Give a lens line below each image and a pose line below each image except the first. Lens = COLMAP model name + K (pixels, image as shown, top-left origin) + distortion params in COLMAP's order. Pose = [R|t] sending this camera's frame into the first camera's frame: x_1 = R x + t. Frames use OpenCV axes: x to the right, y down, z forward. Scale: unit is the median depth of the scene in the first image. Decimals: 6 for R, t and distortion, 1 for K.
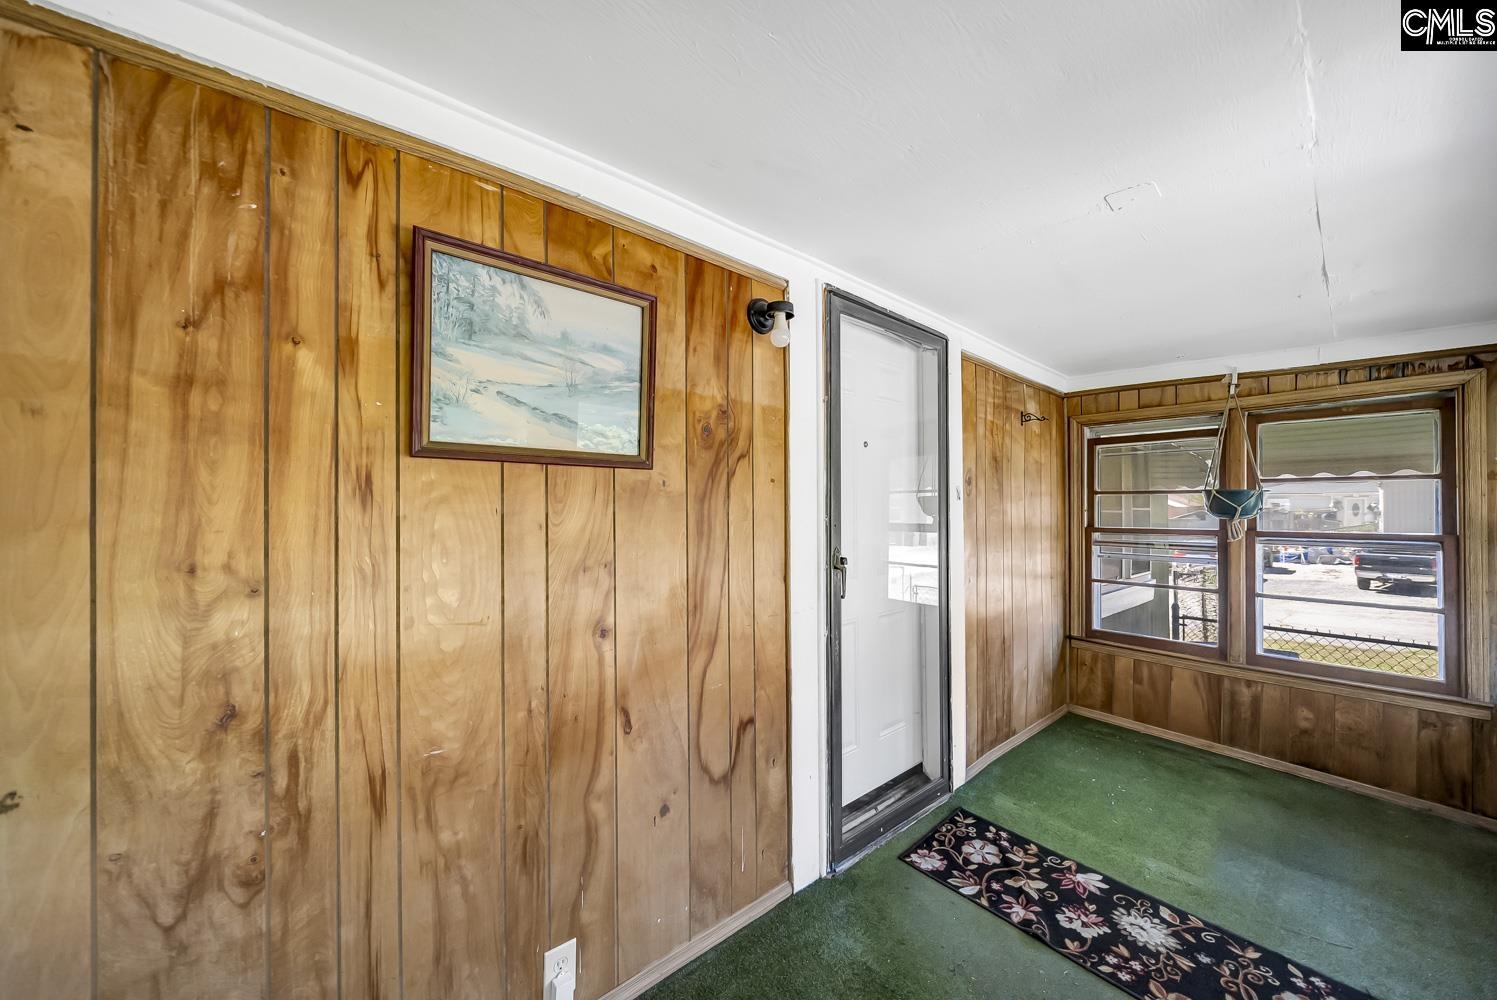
lens RADIAL K [[530.6, 0, 748.5], [0, 530.6, 500.0], [0, 0, 1]] dist [-0.001438, -0.000226]
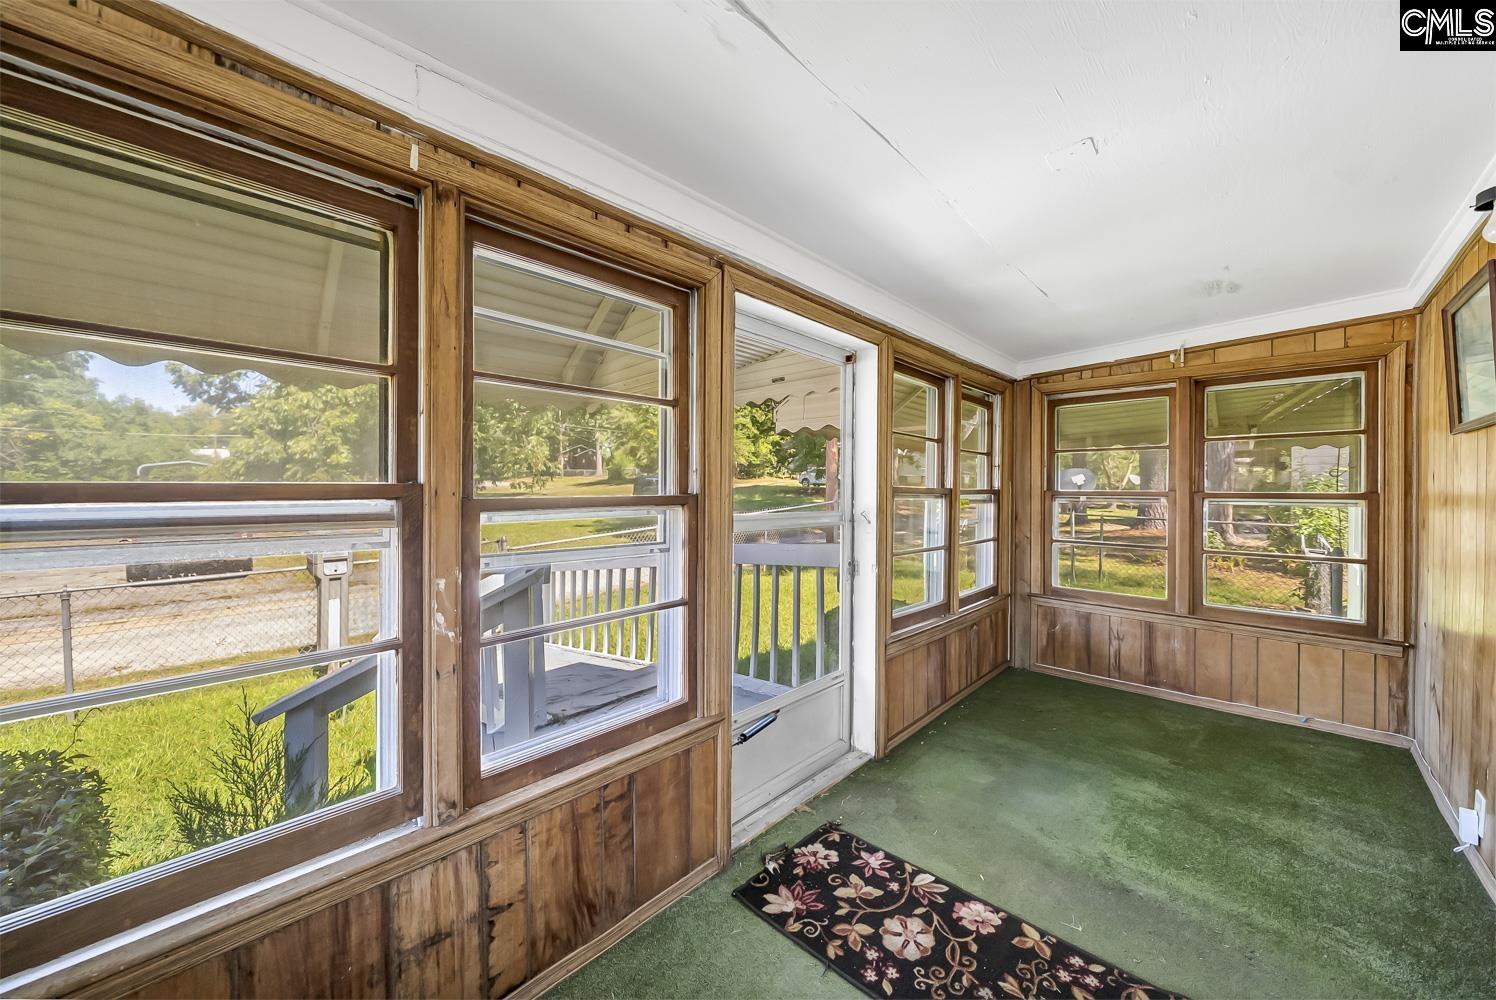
lens RADIAL K [[530.3, 0, 748.0], [0, 530.3, 500.0], [0, 0, 1]] dist [-0.001438, -0.000226]
pose [[-0.995807, -0.007534, -0.091171, 1.258797], [-0.008284, 0.999935, 0.007845, 0.094866], [0.091106, 0.008568, -0.995804, 1.709215]]
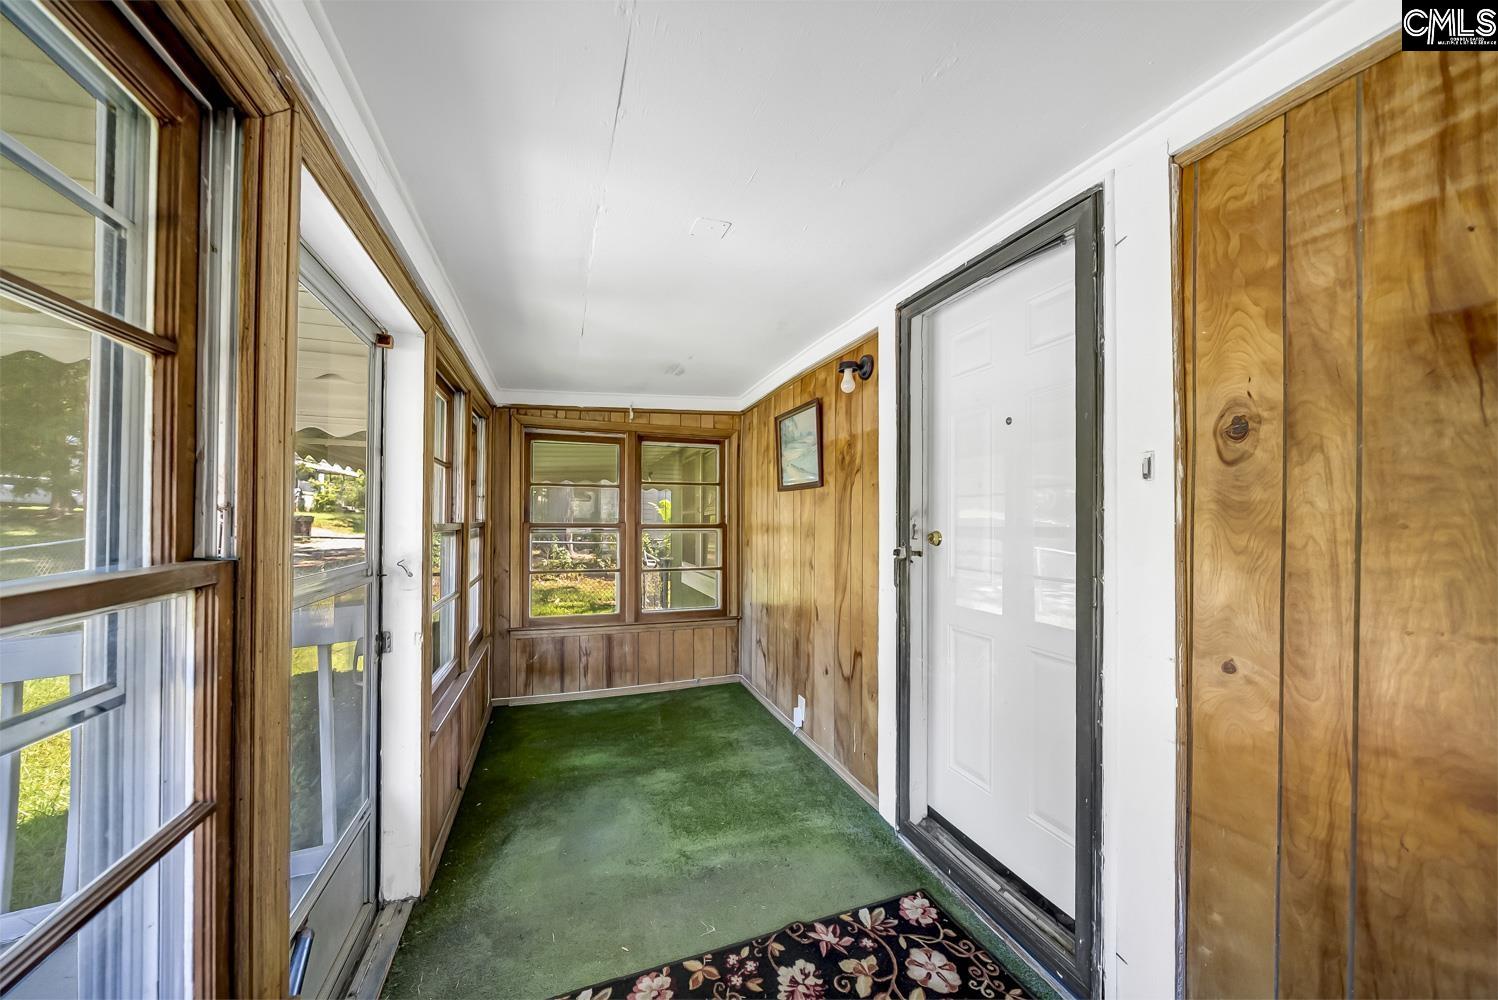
lens RADIAL K [[529.6, 0, 736.8], [0, 529.6, 516.1], [0, 0, 1]] dist [-0.000859, -0.000100]
pose [[-0.370744, -0.009488, -0.928686, 1.526114], [0.000279, 0.999947, -0.010328, 0.060343], [0.928735, -0.004089, -0.370722, 1.279460]]
